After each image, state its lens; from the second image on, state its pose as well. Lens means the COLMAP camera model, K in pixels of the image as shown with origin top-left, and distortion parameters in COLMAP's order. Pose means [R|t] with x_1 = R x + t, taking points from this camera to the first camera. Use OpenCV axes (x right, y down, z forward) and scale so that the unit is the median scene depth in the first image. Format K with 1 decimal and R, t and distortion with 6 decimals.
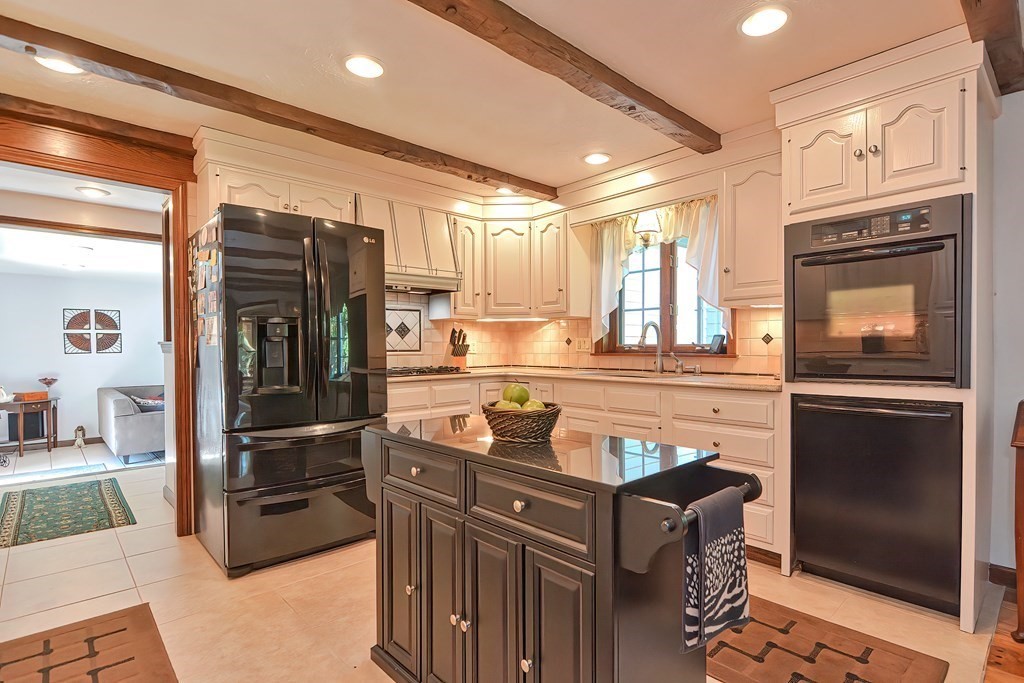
lens RADIAL K [[495.7, 0, 523.4], [0, 495.7, 360.0], [0, 0, 1]] dist [0.000121, -0.001885]
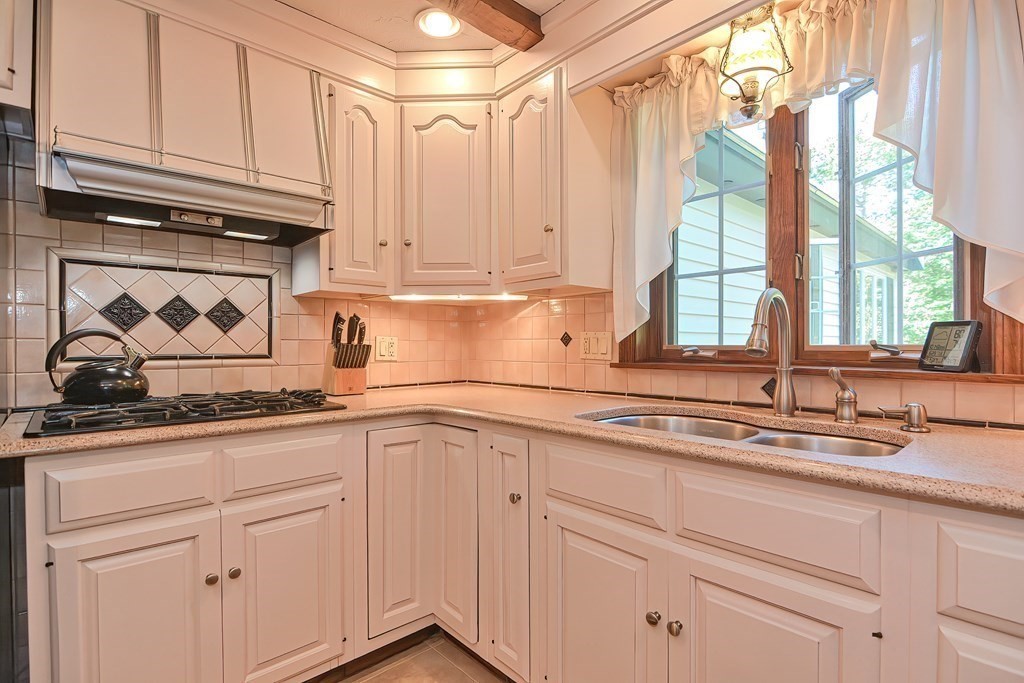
lens RADIAL K [[495.7, 0, 508.0], [0, 495.7, 349.1], [0, 0, 1]] dist [0.000121, -0.001885]
pose [[0.999509, 0.002084, -0.031249, 0.051300], [-0.002703, 0.999801, -0.019785, -0.017975], [0.031201, 0.019860, 0.999316, 0.531132]]
